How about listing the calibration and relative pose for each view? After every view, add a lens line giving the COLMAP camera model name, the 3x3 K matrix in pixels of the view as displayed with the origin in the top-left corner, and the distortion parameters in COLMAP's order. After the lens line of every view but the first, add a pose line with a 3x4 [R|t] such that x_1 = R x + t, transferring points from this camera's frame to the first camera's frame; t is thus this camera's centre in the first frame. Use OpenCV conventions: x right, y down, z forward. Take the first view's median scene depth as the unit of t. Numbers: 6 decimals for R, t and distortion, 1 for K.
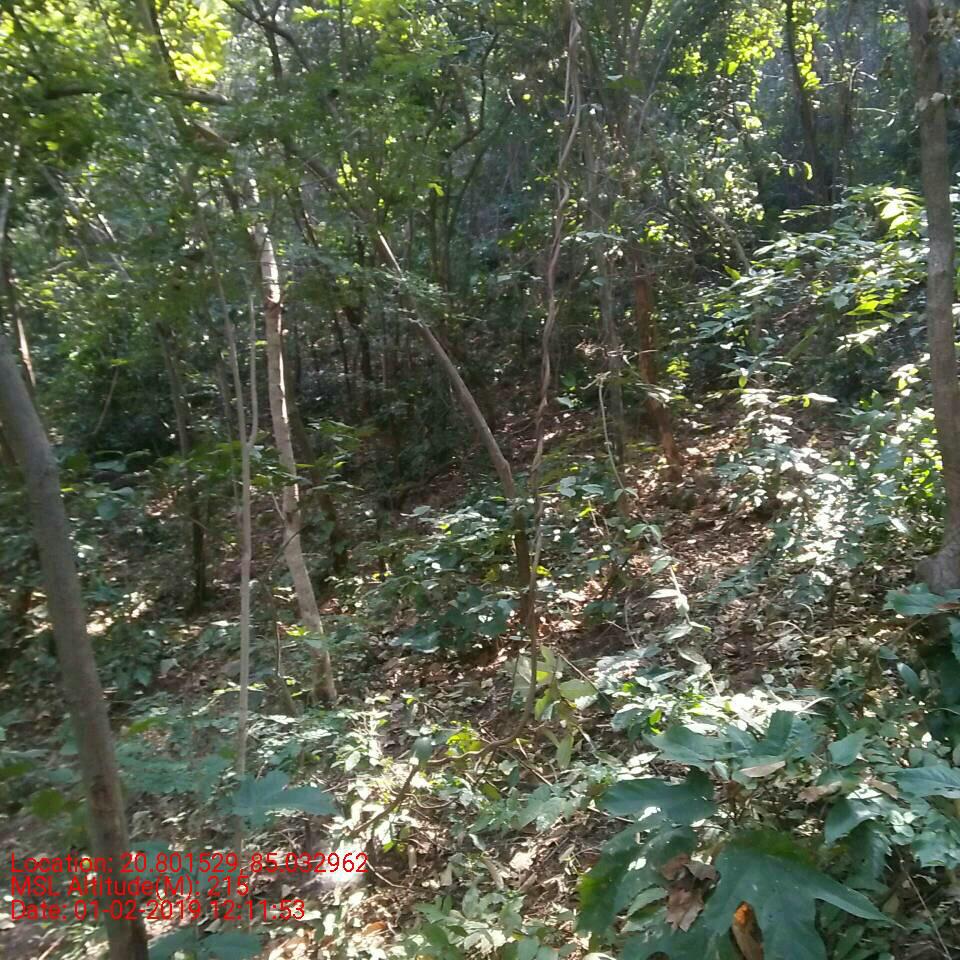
lens RADIAL K [[1010.7, 0, 480.0], [0, 1010.7, 480.0], [0, 0, 1]] dist [0.140322, -0.208678]
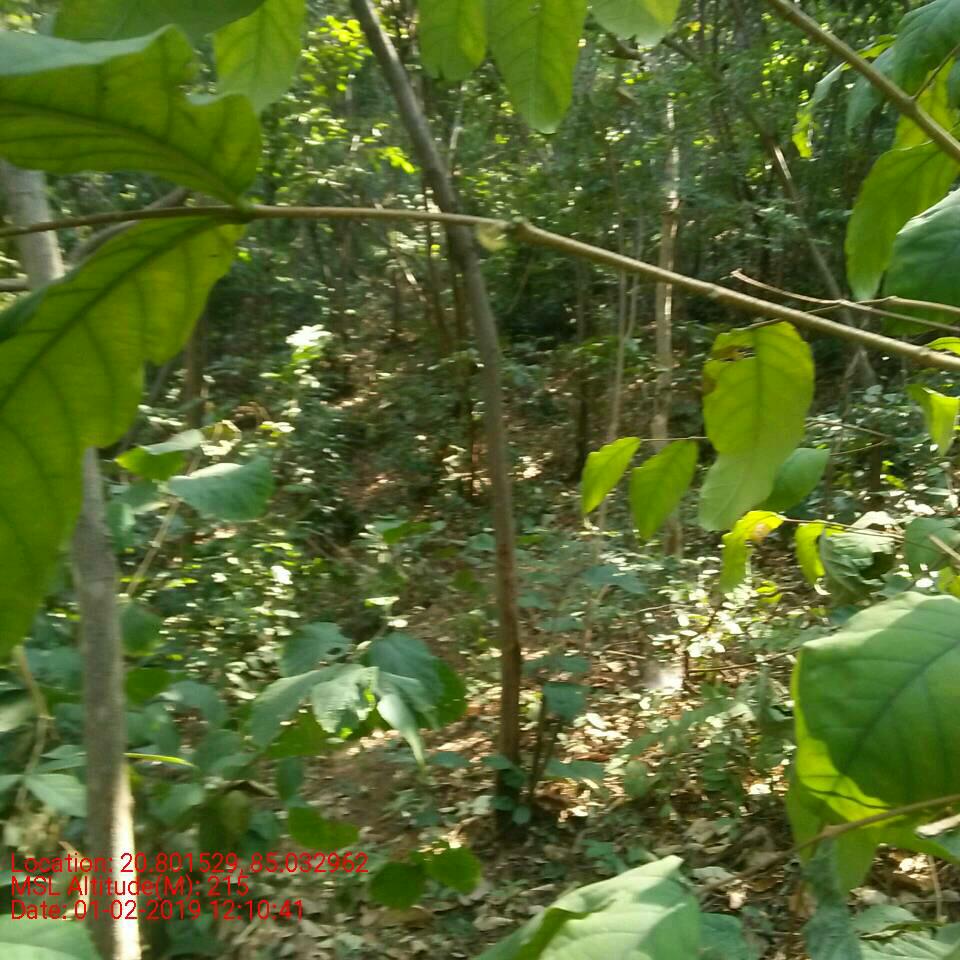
lens RADIAL K [[1010.7, 0, 480.0], [0, 1010.7, 480.0], [0, 0, 1]] dist [0.140322, -0.208678]
pose [[0.924436, 0.137505, -0.355684, 0.031146], [-0.099373, 0.987365, 0.123432, 0.000570], [0.368163, -0.078760, 0.926420, -0.103175]]
